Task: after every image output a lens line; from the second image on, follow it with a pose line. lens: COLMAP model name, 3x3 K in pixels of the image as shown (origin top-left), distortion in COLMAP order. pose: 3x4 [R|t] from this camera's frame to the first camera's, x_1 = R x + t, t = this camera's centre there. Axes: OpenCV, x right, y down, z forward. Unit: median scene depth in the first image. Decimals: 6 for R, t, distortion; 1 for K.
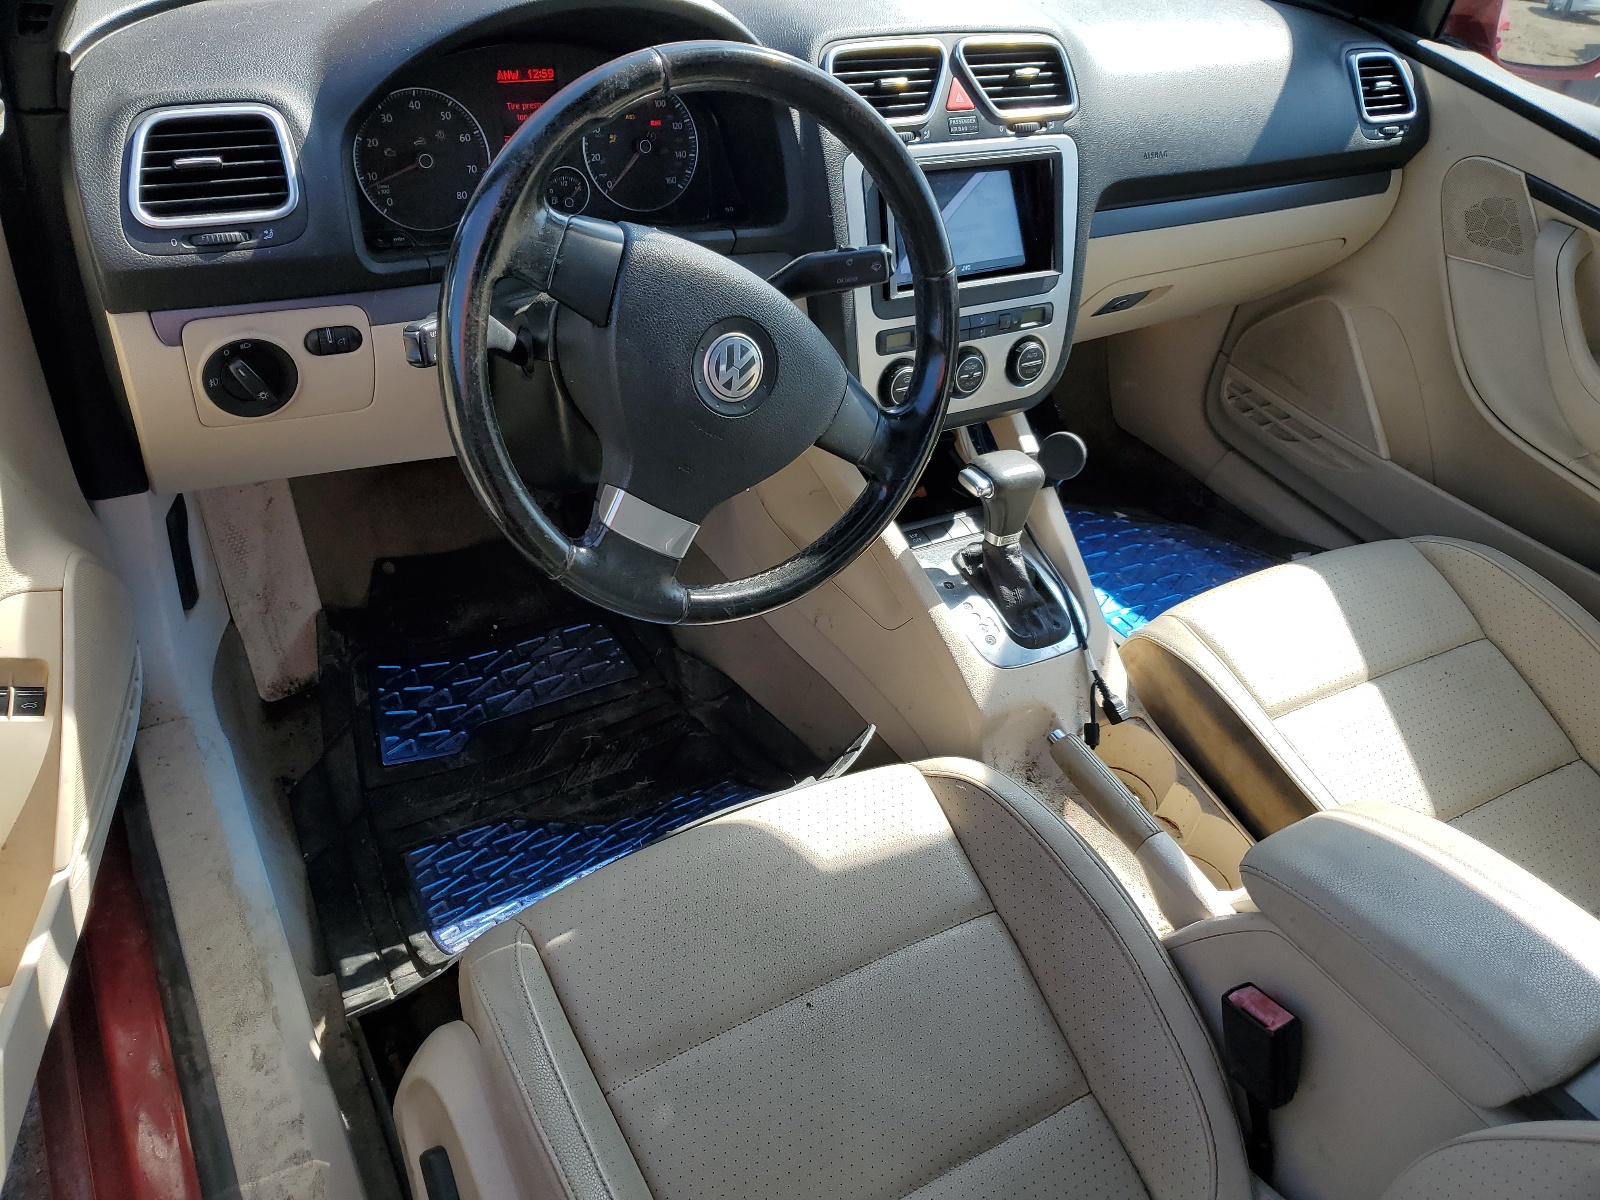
lens RADIAL K [[1208.9, 0, 789.0], [0, 1208.9, 593.0], [0, 0, 1]] dist [0.004233, -0.000135]
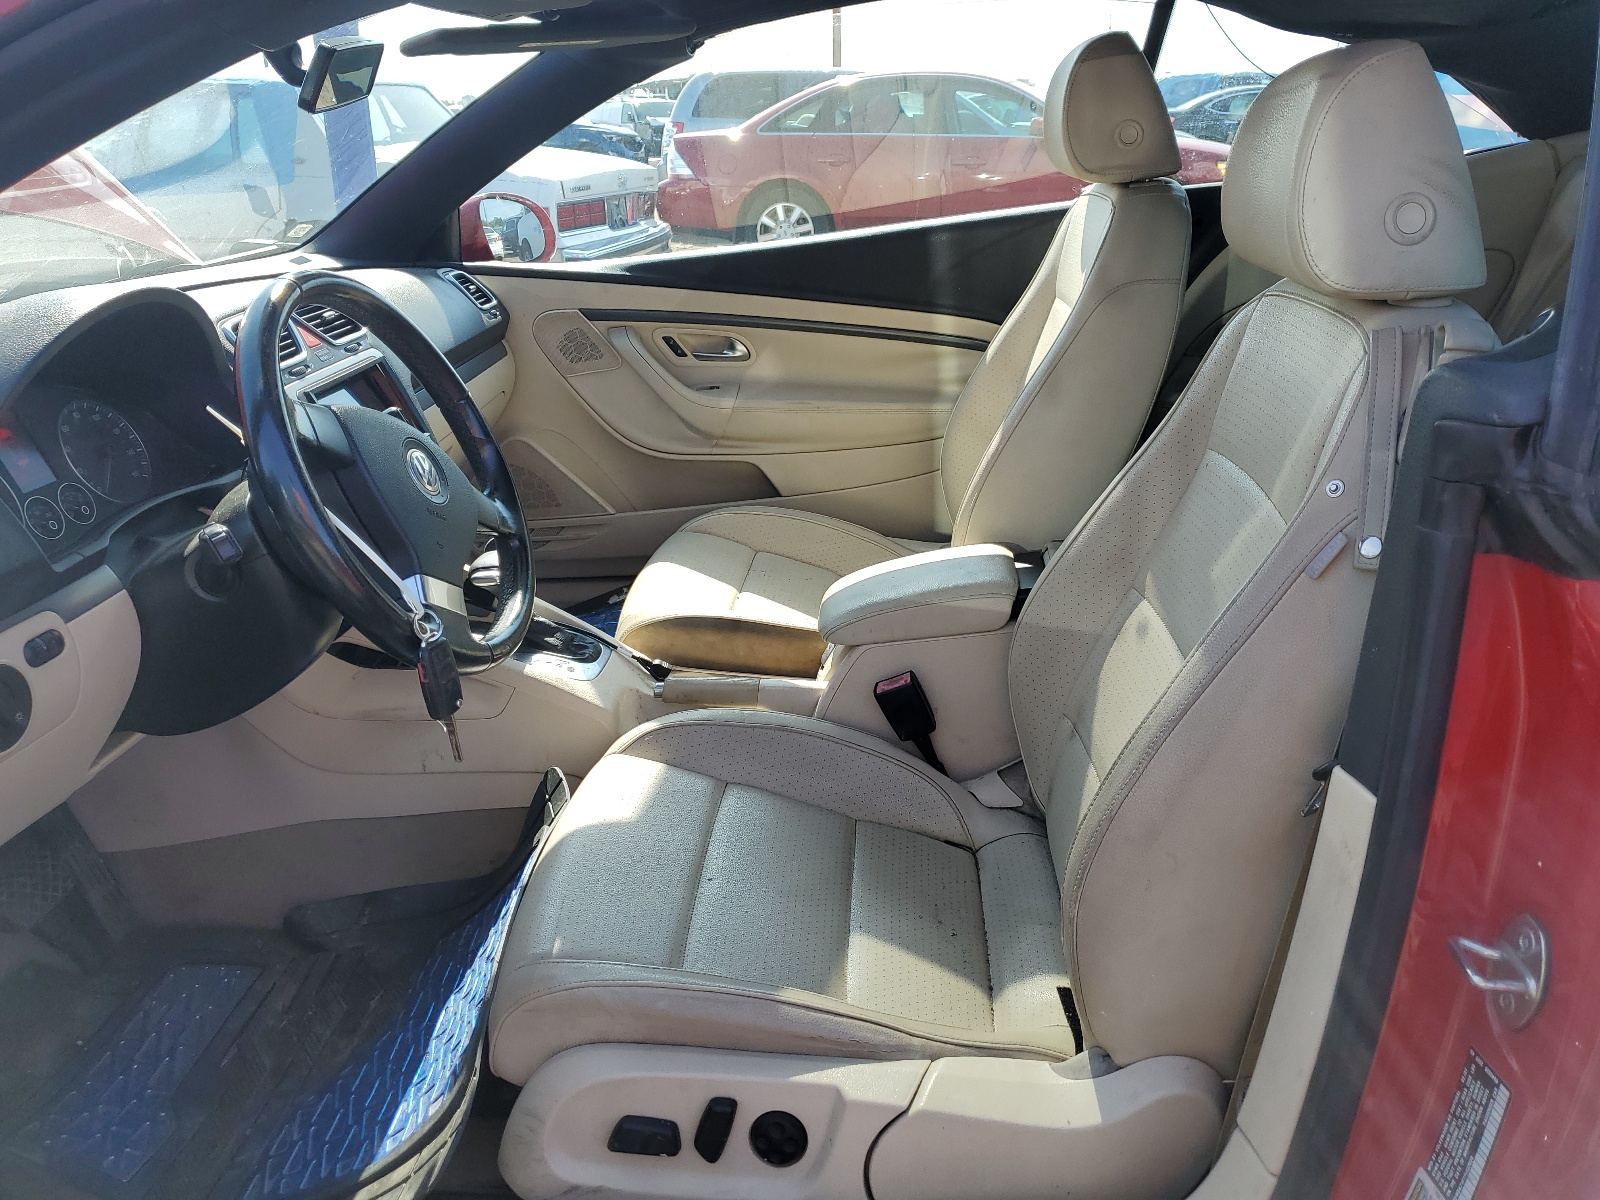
lens RADIAL K [[1208.9, 0, 802.4], [0, 1208.9, 601.4], [0, 0, 1]] dist [0.004233, -0.000135]
pose [[0.552067, -0.446851, 0.703951, -0.622974], [0.619739, 0.784715, 0.012093, 0.129625], [-0.557805, 0.429590, 0.710146, -0.105123]]
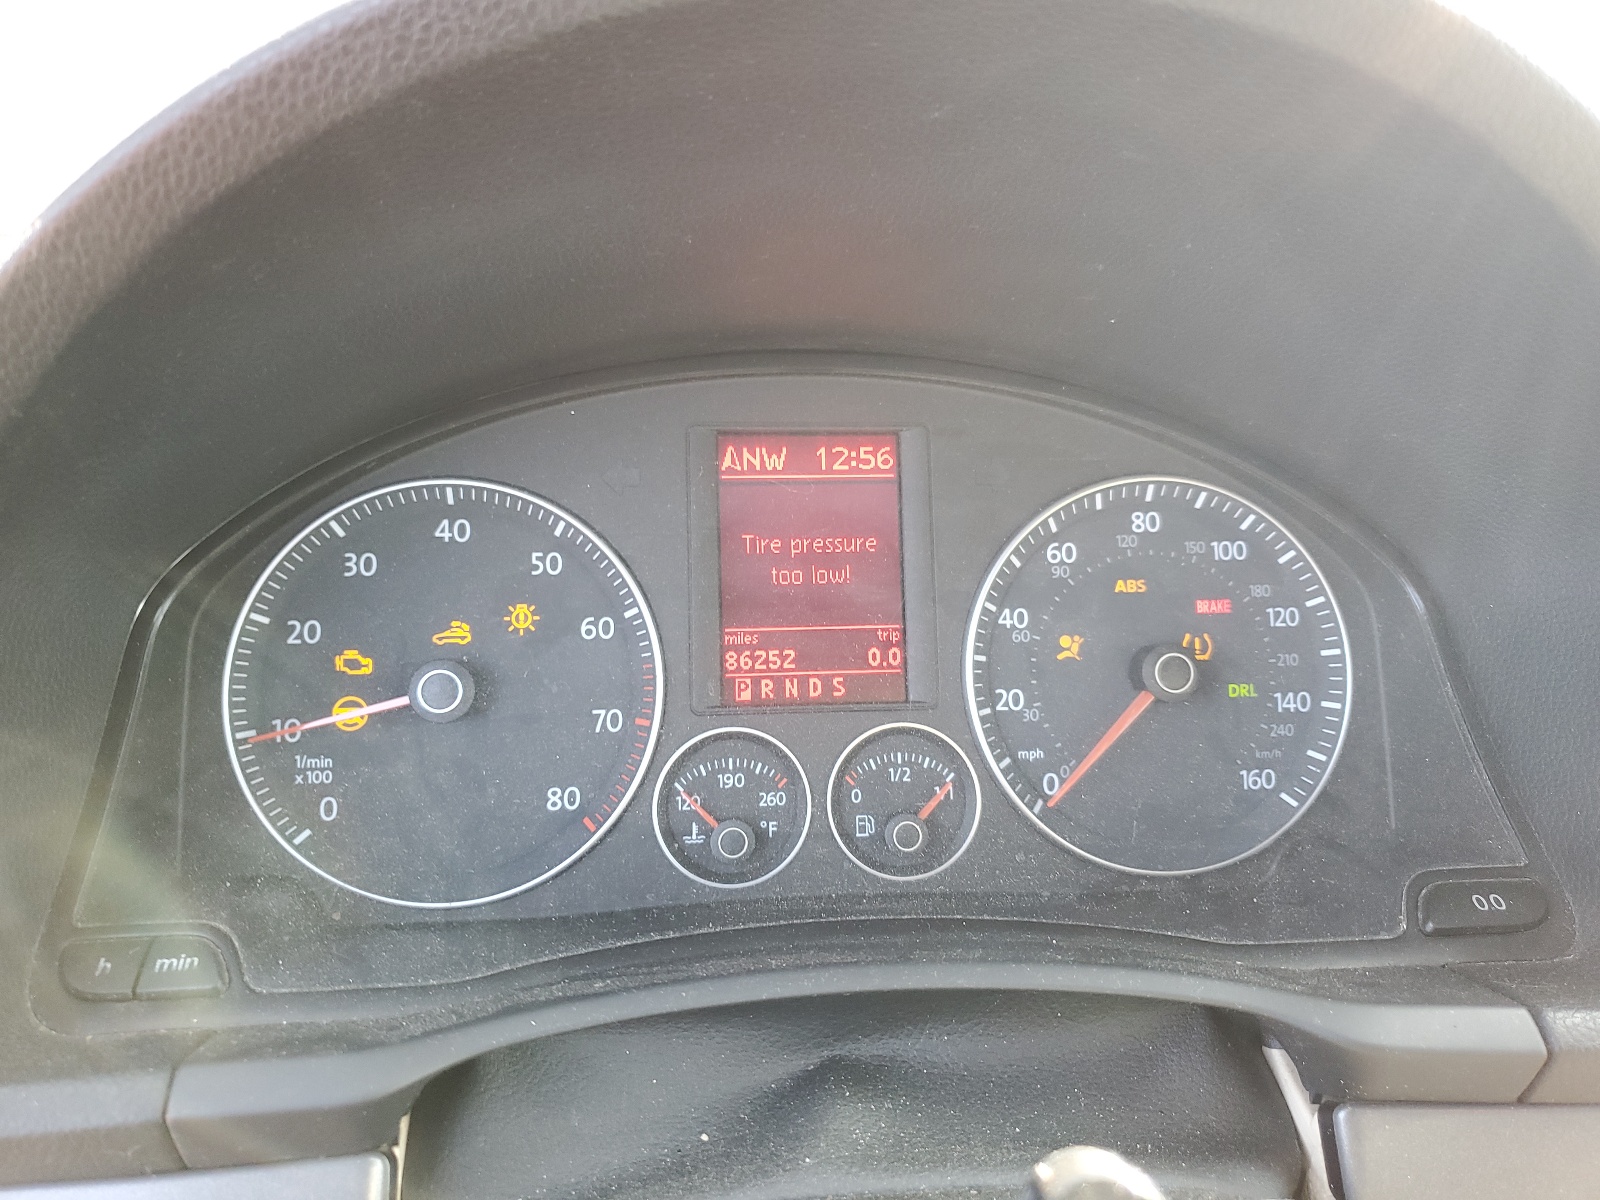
lens RADIAL K [[1208.9, 0, 800.4], [0, 1208.9, 589.8], [0, 0, 1]] dist [0.004233, -0.000135]
pose [[0.915480, 0.003185, -0.402351, -0.082325], [-0.170560, 0.908755, -0.380885, -0.254745], [0.364426, 0.417318, 0.832490, 0.699679]]
